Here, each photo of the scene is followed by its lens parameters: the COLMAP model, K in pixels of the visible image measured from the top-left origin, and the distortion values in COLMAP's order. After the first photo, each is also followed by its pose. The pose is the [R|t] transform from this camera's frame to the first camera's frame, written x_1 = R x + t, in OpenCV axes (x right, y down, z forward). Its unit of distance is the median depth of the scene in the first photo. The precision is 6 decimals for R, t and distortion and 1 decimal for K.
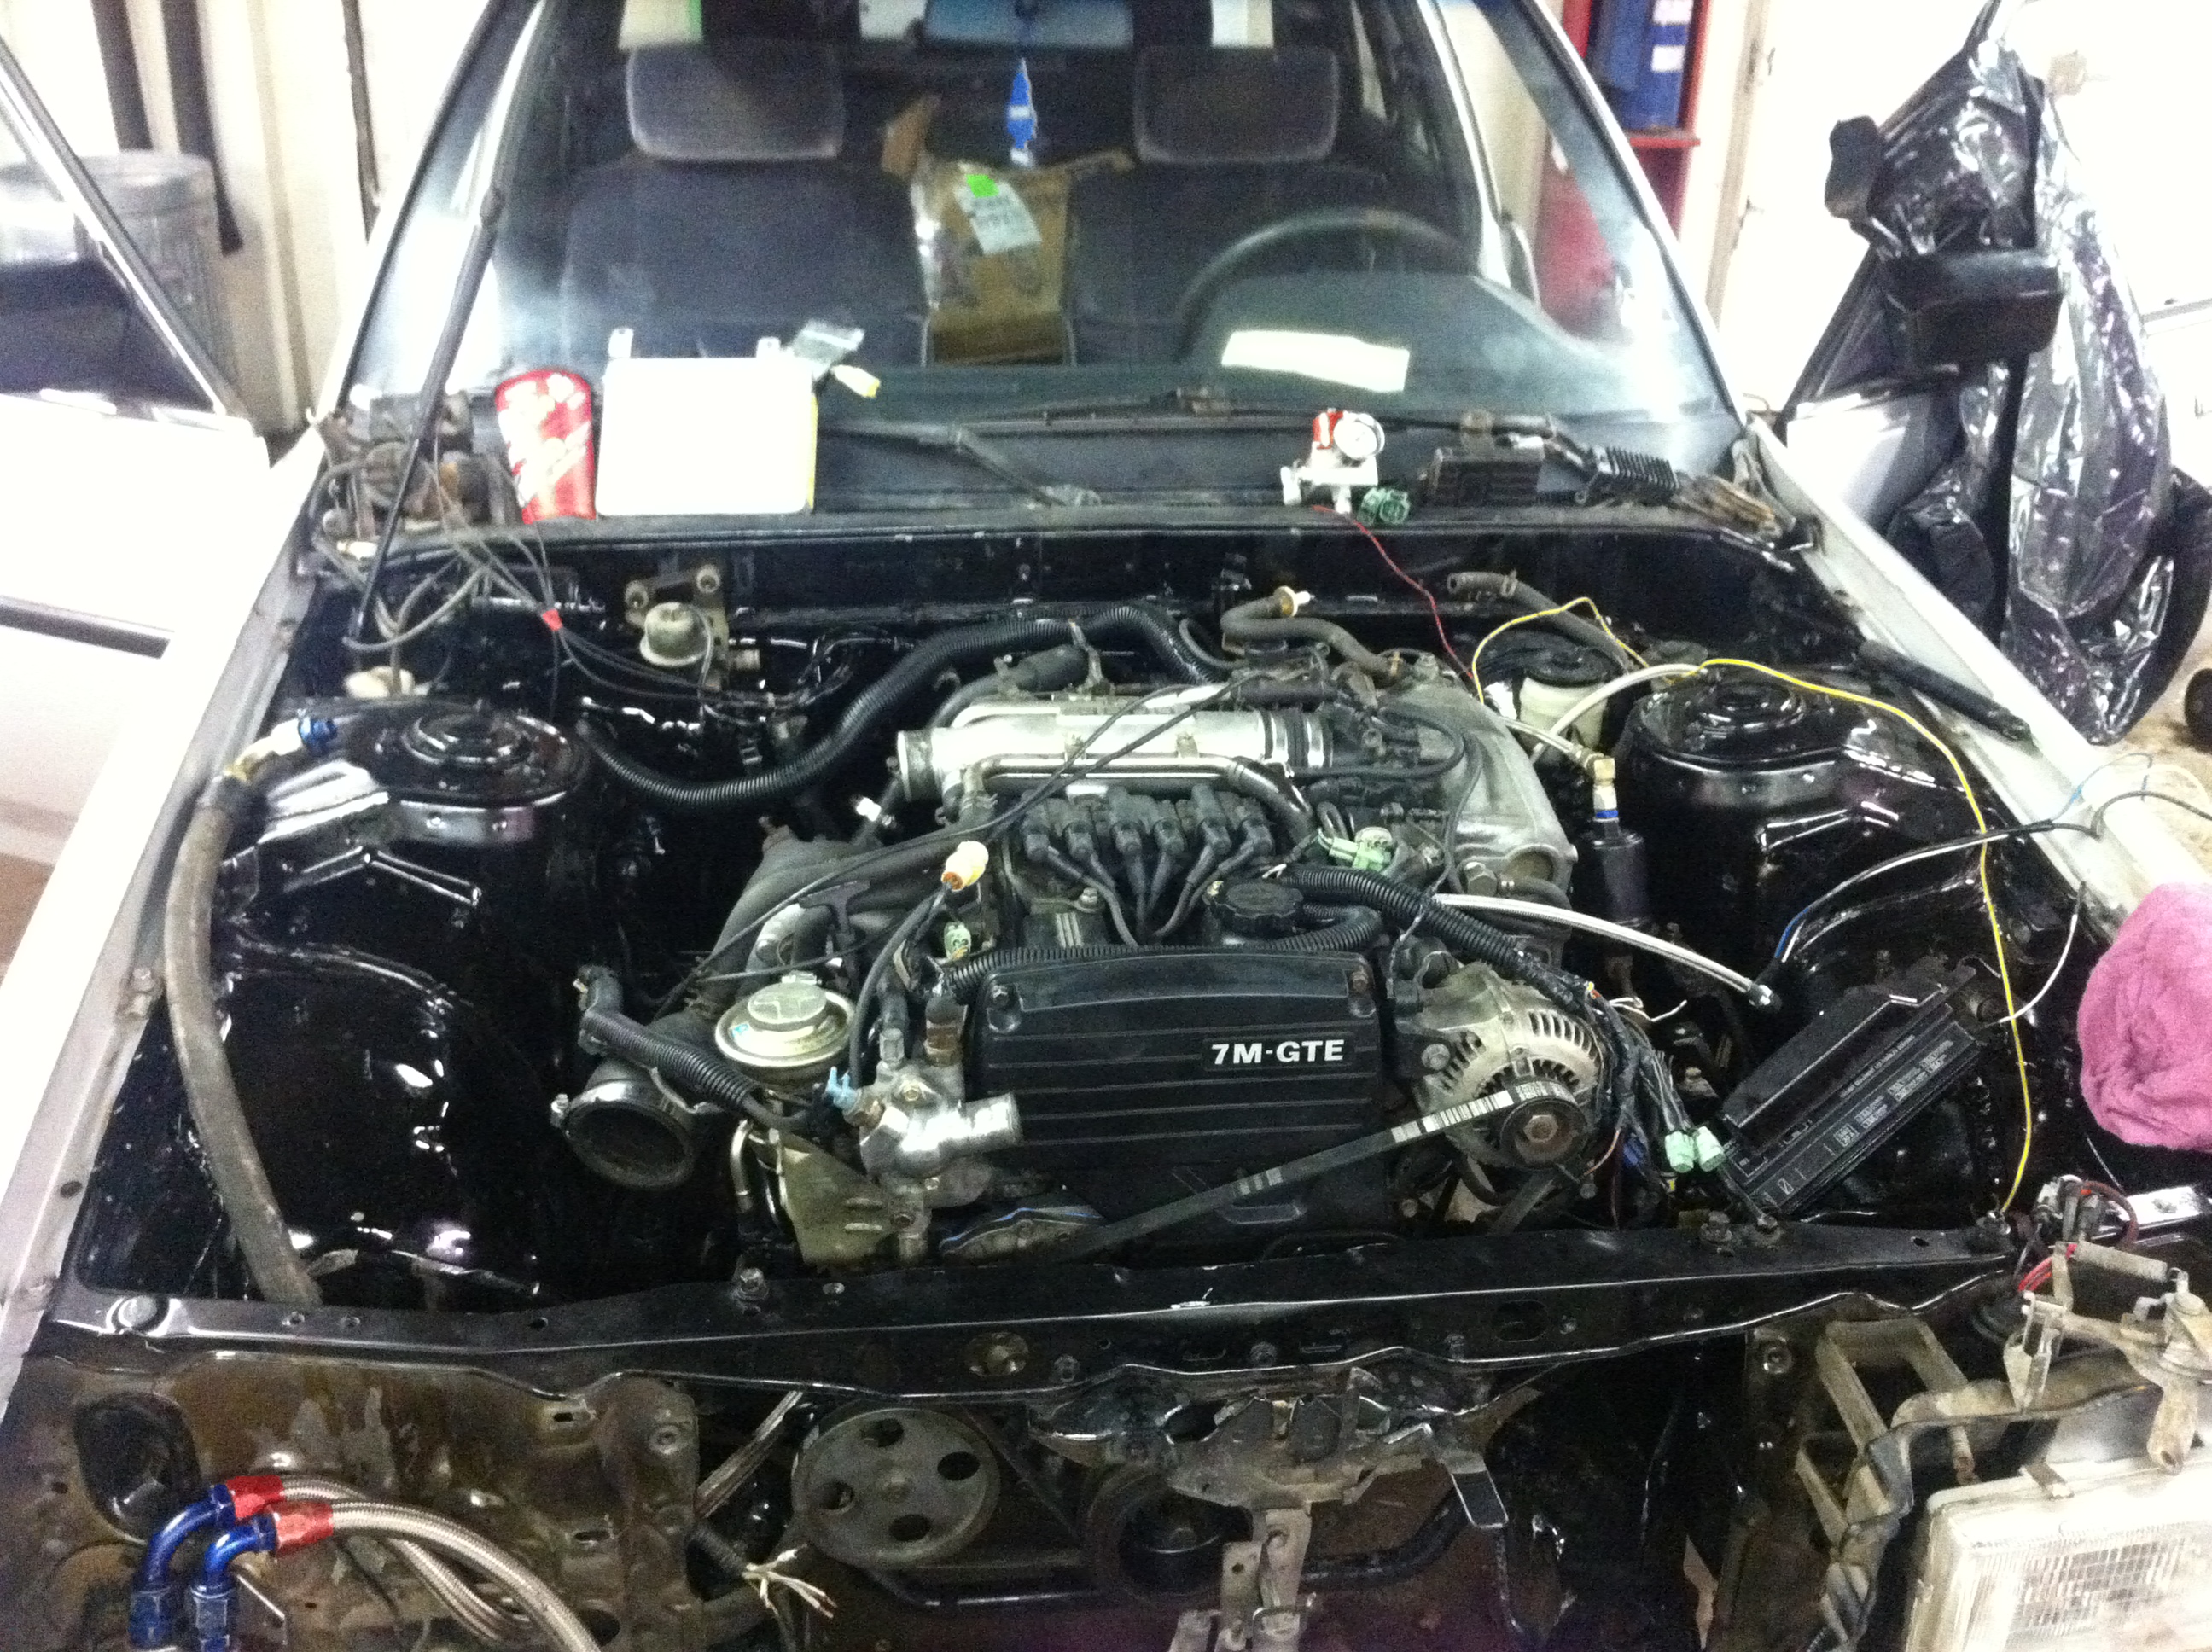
lens RADIAL K [[2067.2, 0, 1106.0], [0, 2067.2, 826.0], [0, 0, 1]] dist [0.089698, -0.295012]
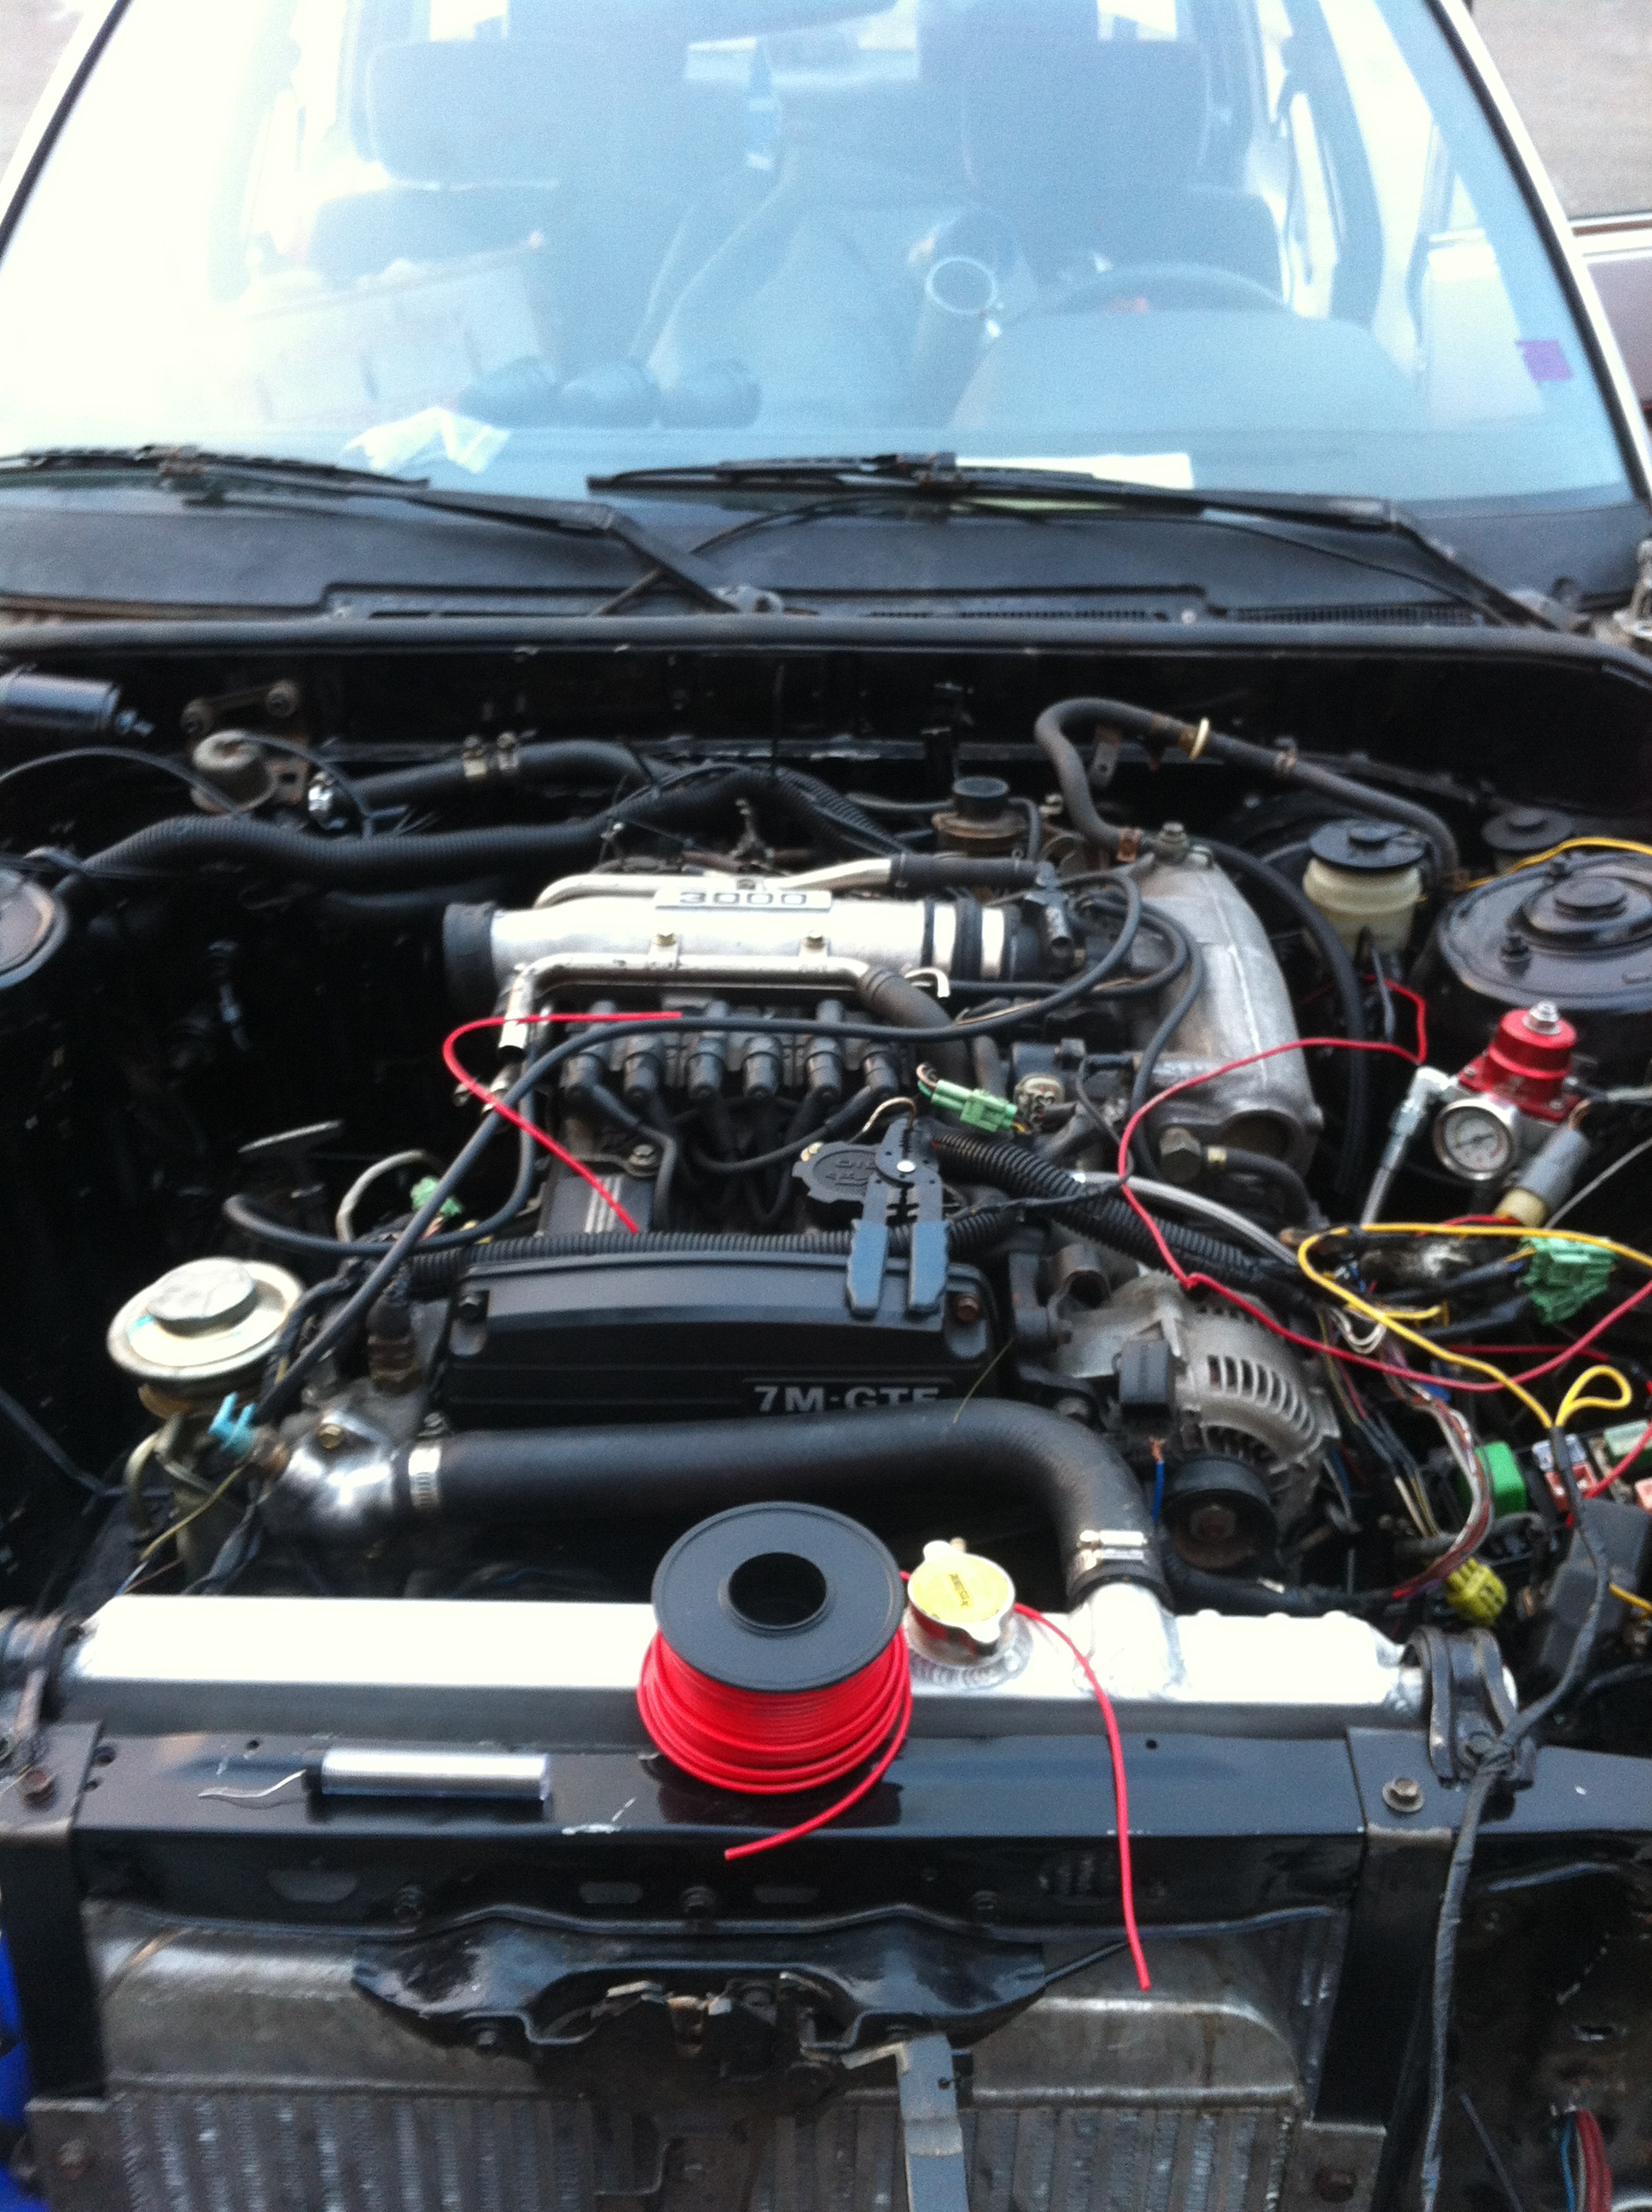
lens RADIAL K [[2067.2, 0, 793.4], [0, 2067.2, 1101.3], [0, 0, 1]] dist [0.089698, -0.295012]
pose [[0.990551, 0.048493, -0.128288, 0.142329], [-0.035924, 0.994485, 0.098533, -0.061949], [0.132358, -0.092993, 0.986830, 0.267063]]
